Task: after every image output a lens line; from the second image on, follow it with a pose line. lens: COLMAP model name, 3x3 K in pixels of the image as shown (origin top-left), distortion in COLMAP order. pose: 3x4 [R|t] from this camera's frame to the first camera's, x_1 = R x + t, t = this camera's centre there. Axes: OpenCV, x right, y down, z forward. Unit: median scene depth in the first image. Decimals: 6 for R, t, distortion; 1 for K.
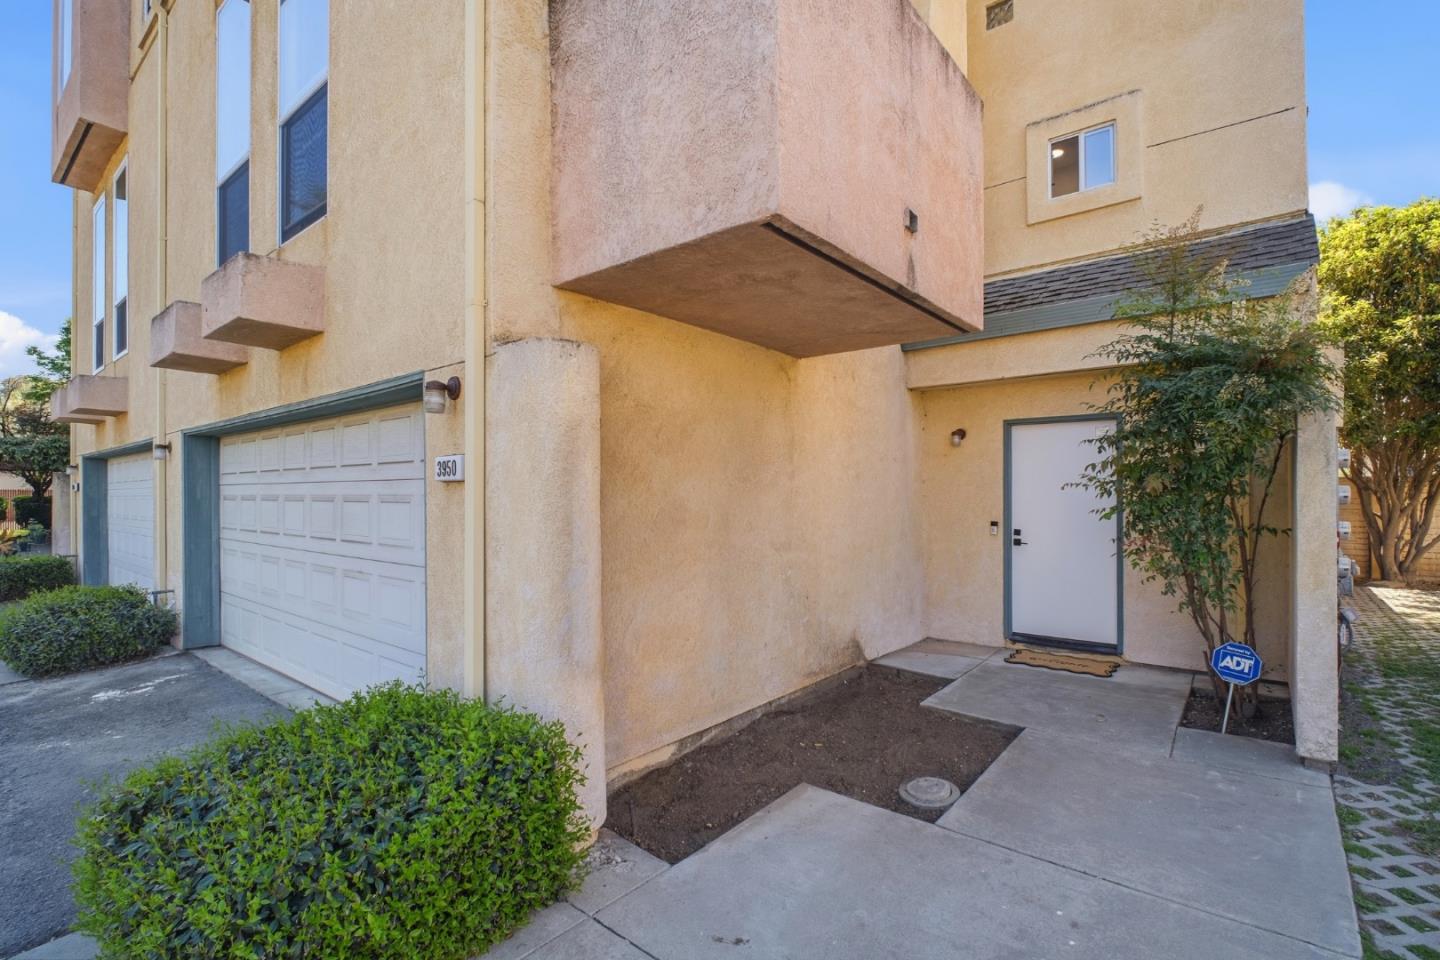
lens RADIAL K [[665.2, 0, 727.1], [0, 665.2, 486.5], [0, 0, 1]] dist [-0.003411, -0.002275]
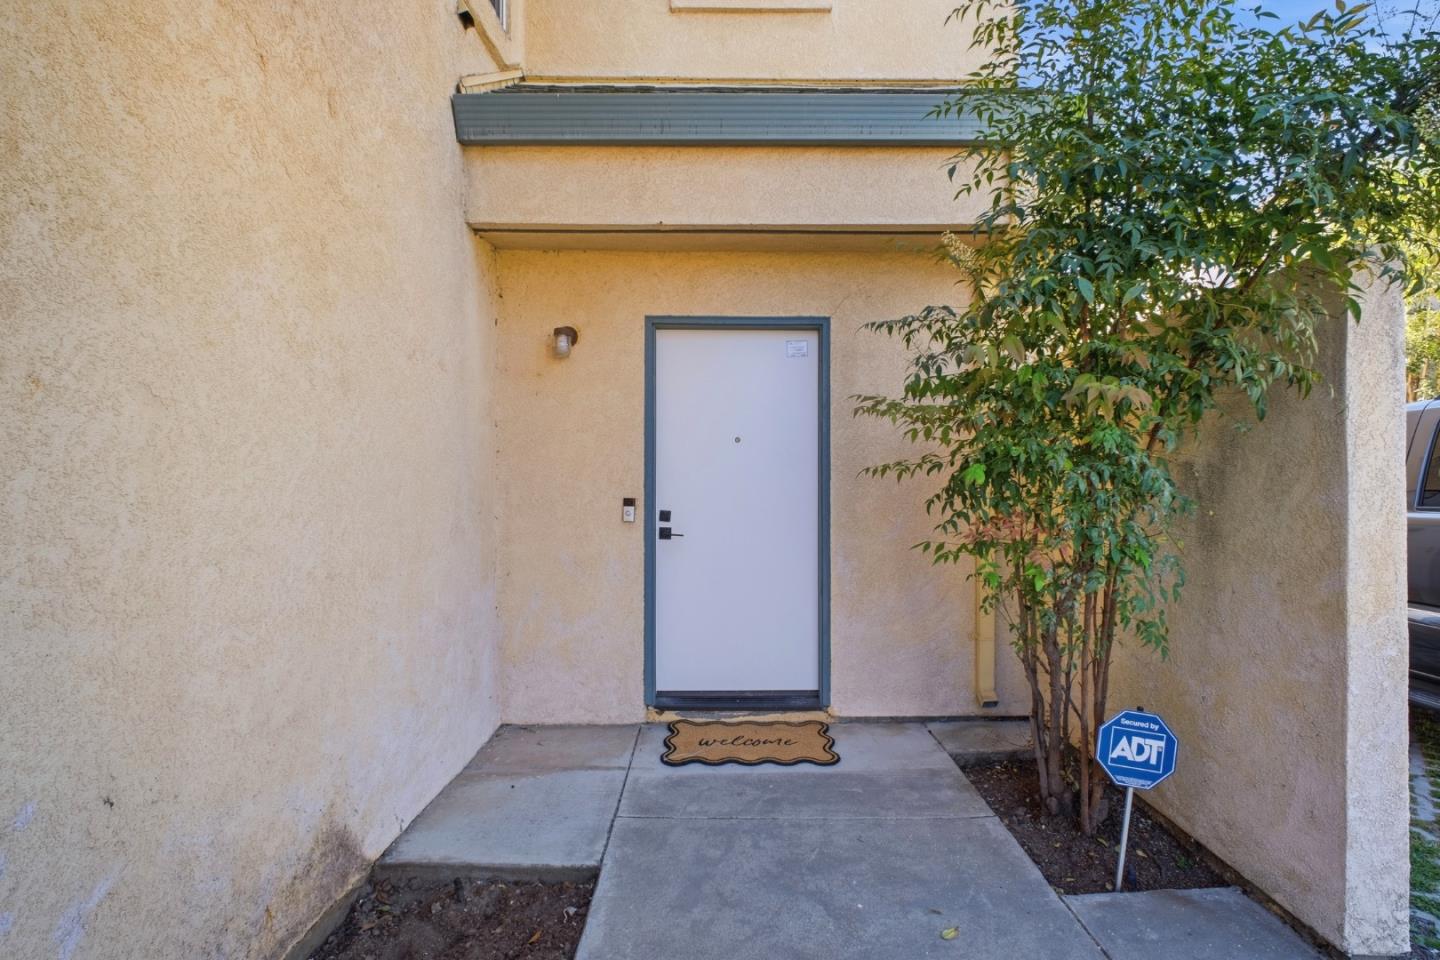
lens RADIAL K [[665.2, 0, 733.0], [0, 665.2, 474.7], [0, 0, 1]] dist [-0.003411, -0.002275]
pose [[0.766655, 0.002720, 0.642053, 0.124883], [-0.008602, 0.999945, 0.006035, 0.032270], [-0.642001, -0.010150, 0.766637, 0.574504]]
